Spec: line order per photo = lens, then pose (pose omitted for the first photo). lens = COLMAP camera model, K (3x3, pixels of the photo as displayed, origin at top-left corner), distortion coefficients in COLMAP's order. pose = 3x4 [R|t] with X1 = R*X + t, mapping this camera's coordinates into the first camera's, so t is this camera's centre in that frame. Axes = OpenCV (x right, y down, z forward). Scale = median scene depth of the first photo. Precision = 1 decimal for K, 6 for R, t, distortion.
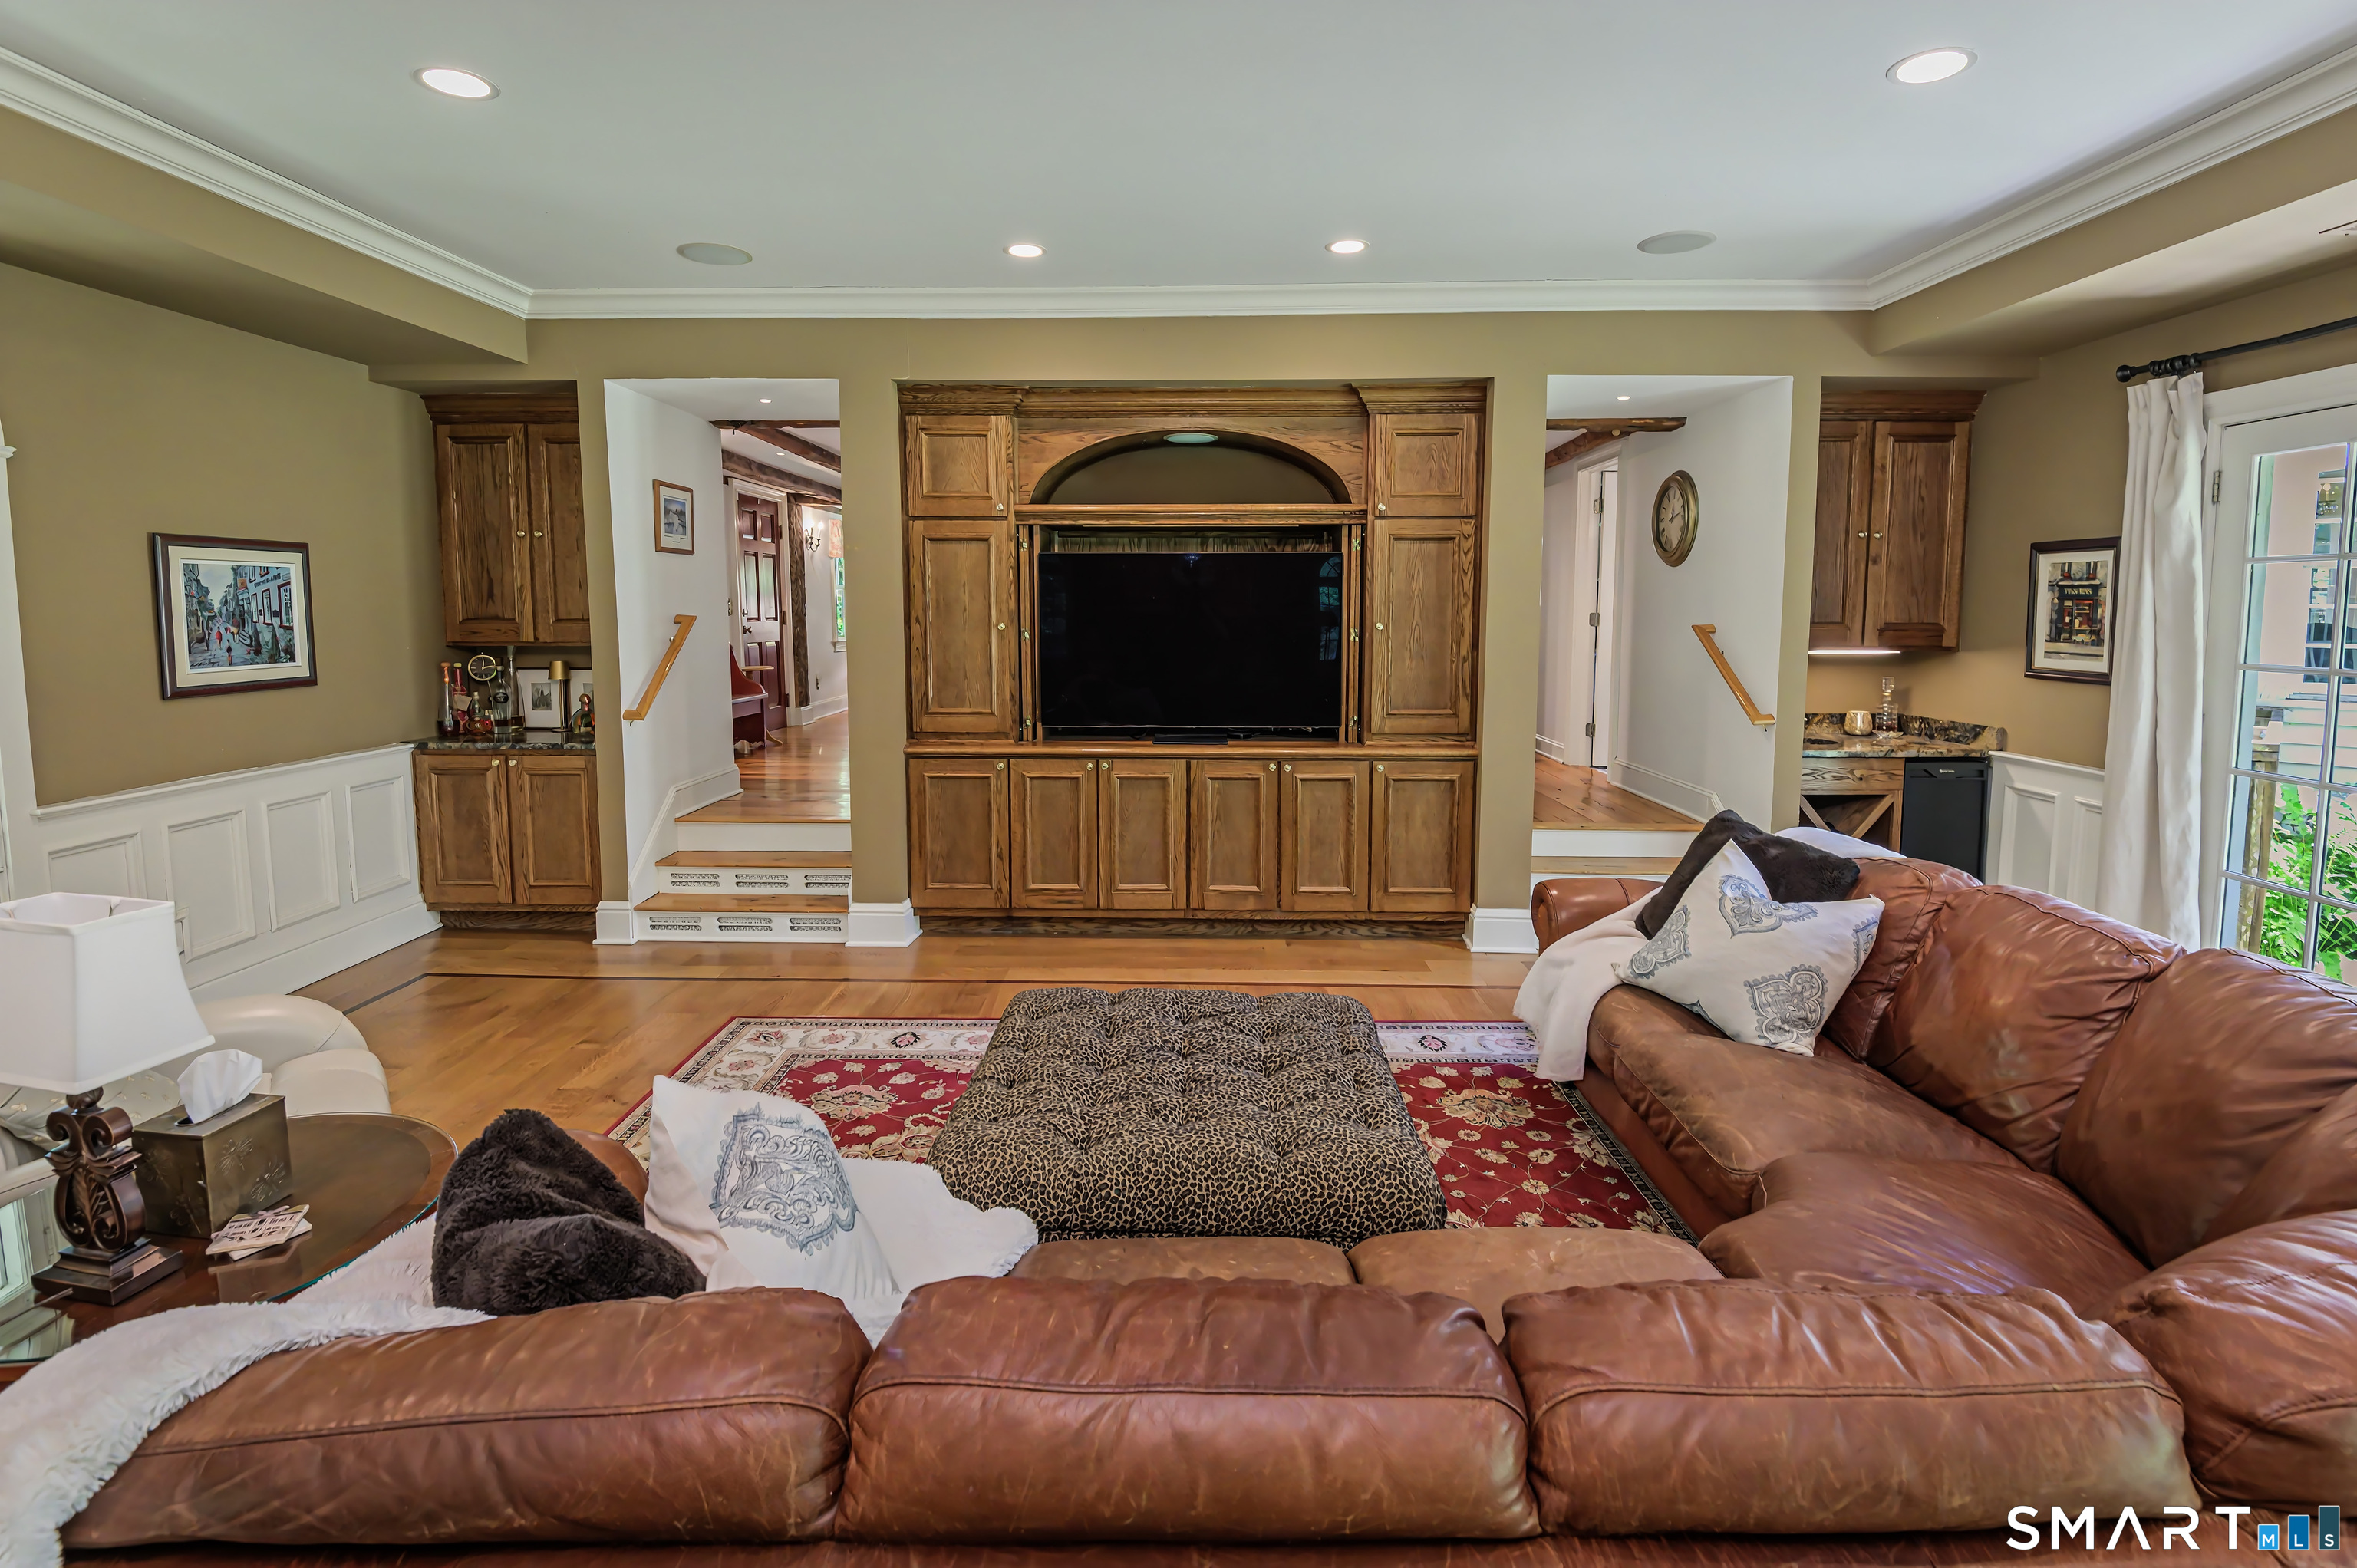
lens RADIAL K [[1102.6, 0, 1175.8], [0, 1102.6, 693.7], [0, 0, 1]] dist [-0.001837, -0.000753]
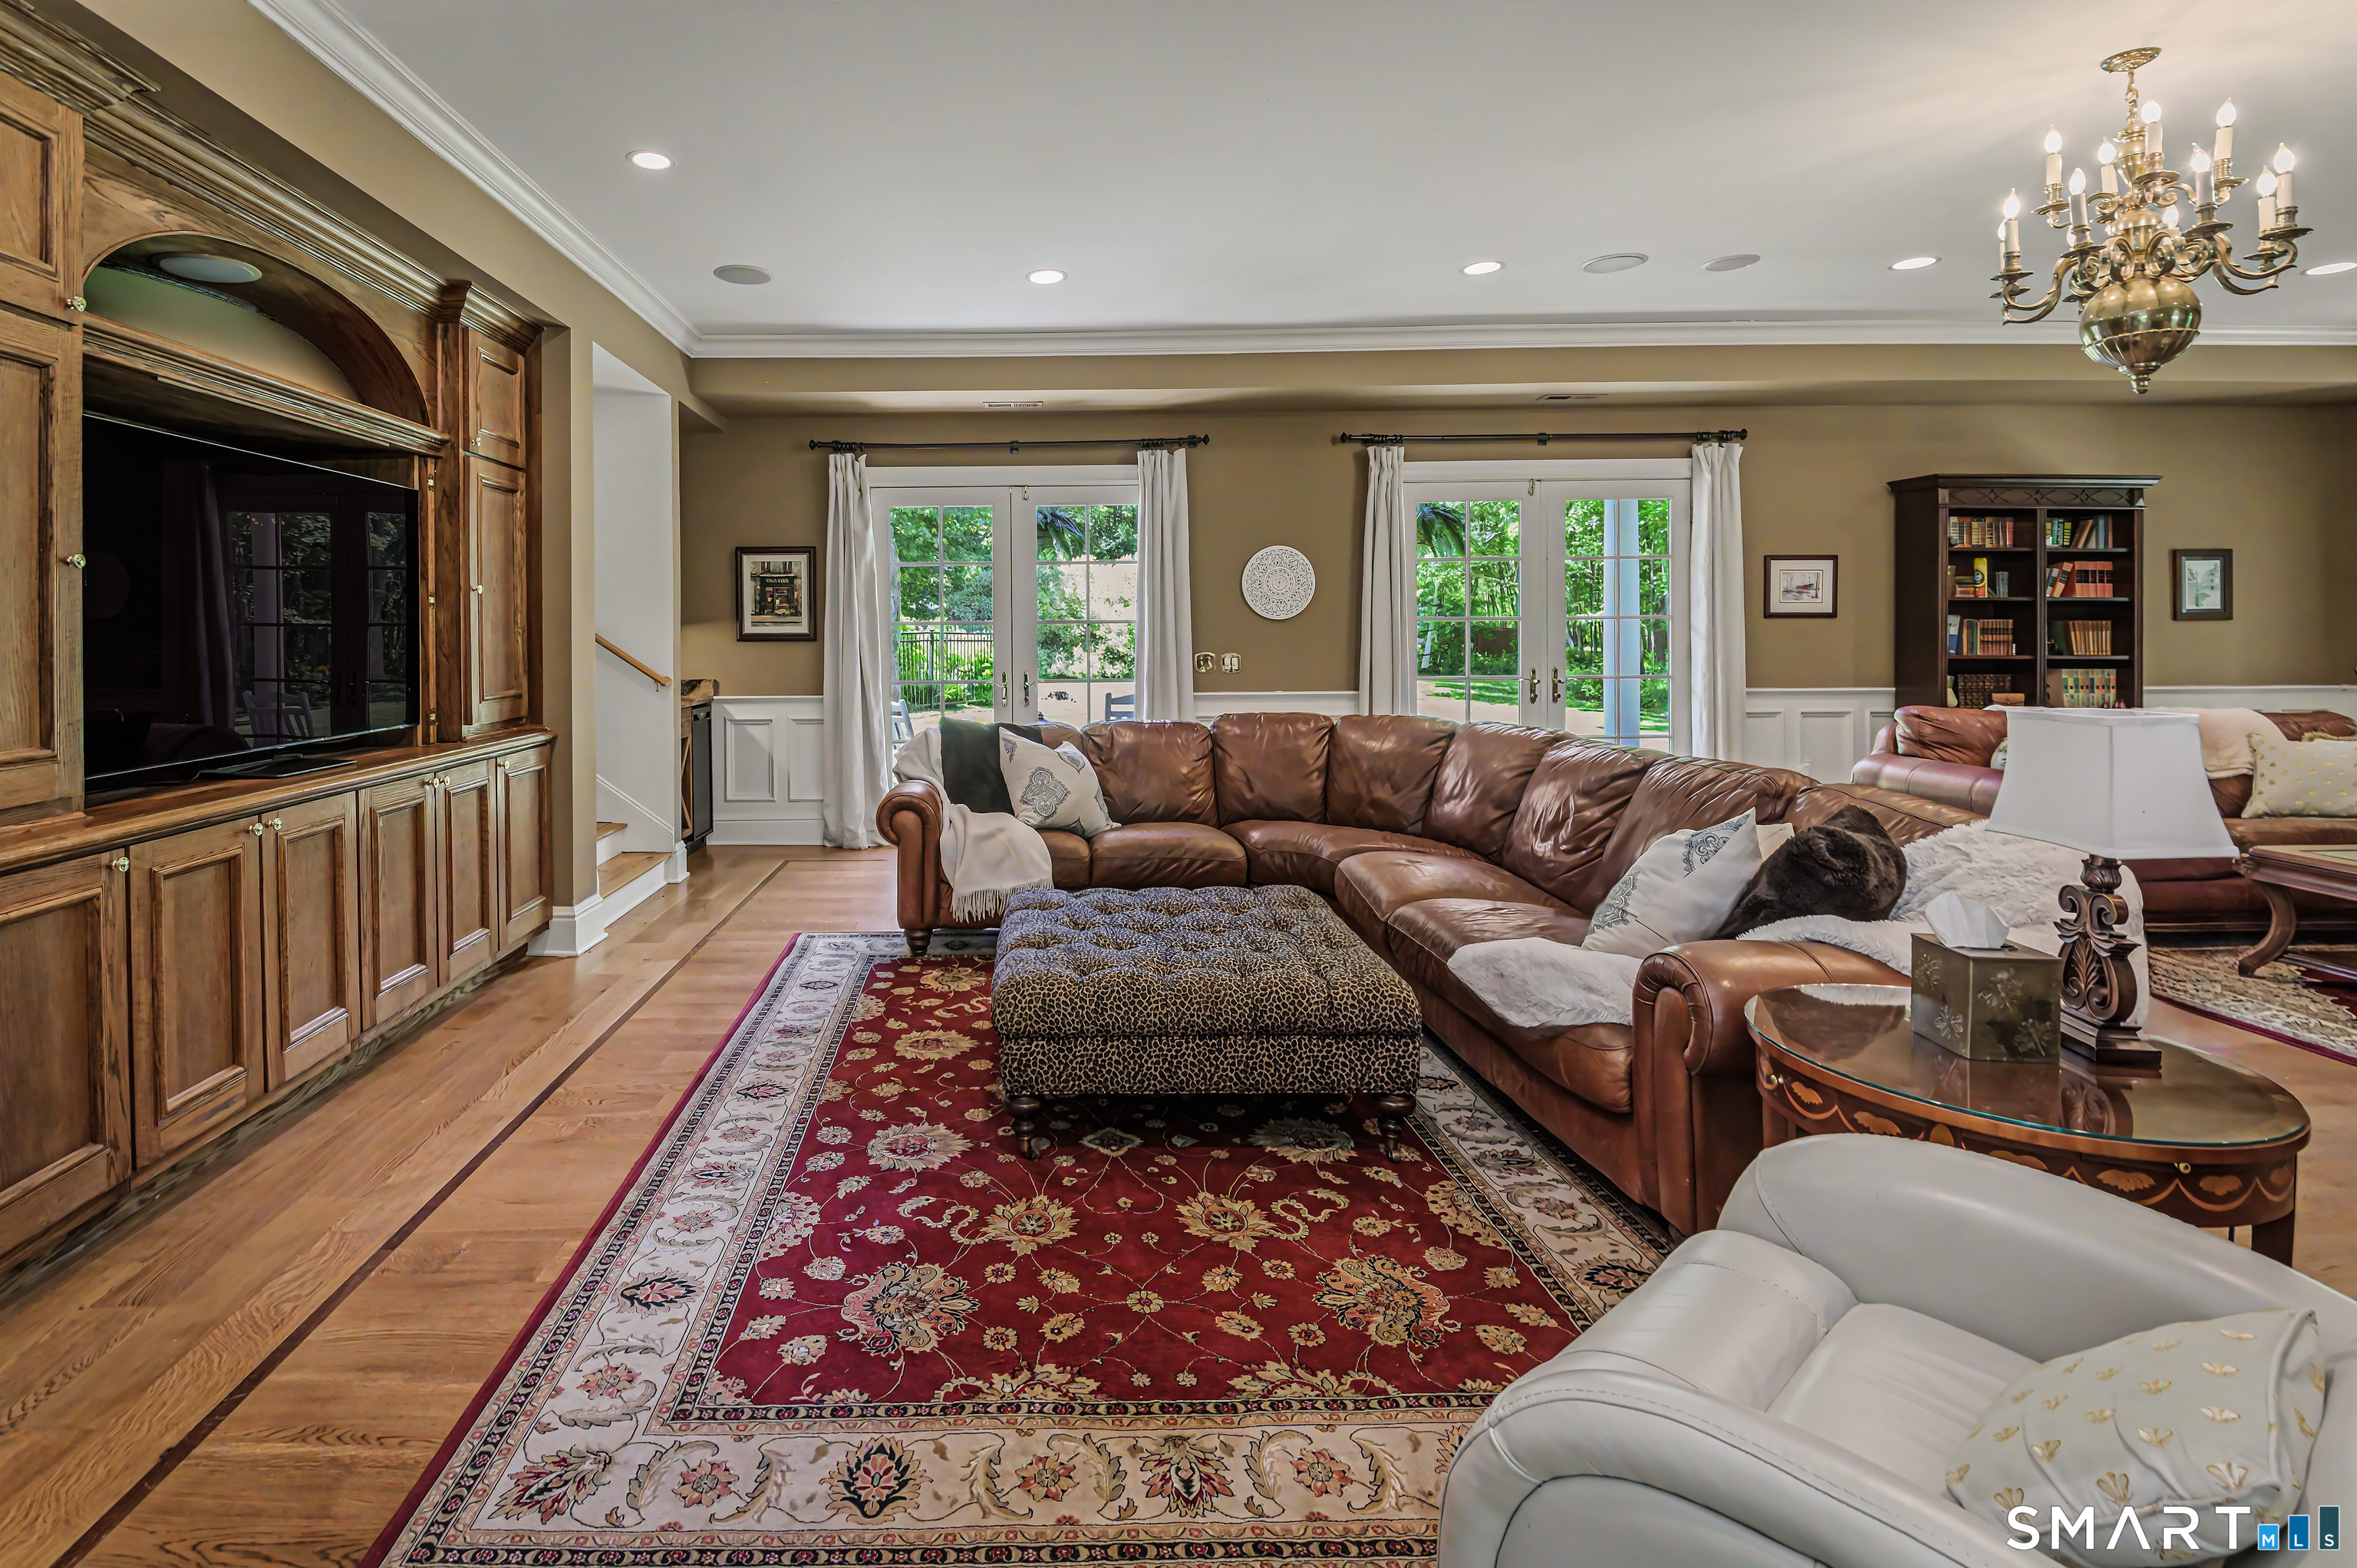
lens RADIAL K [[956.1, 0, 1170.8], [0, 956.1, 615.4], [0, 0, 1]] dist [-0.002010, -0.000414]
pose [[-0.033172, 0.001547, 0.999448, -0.555666], [0.087360, 0.996176, 0.001358, -0.000232], [-0.995624, 0.087357, -0.033180, 0.556935]]
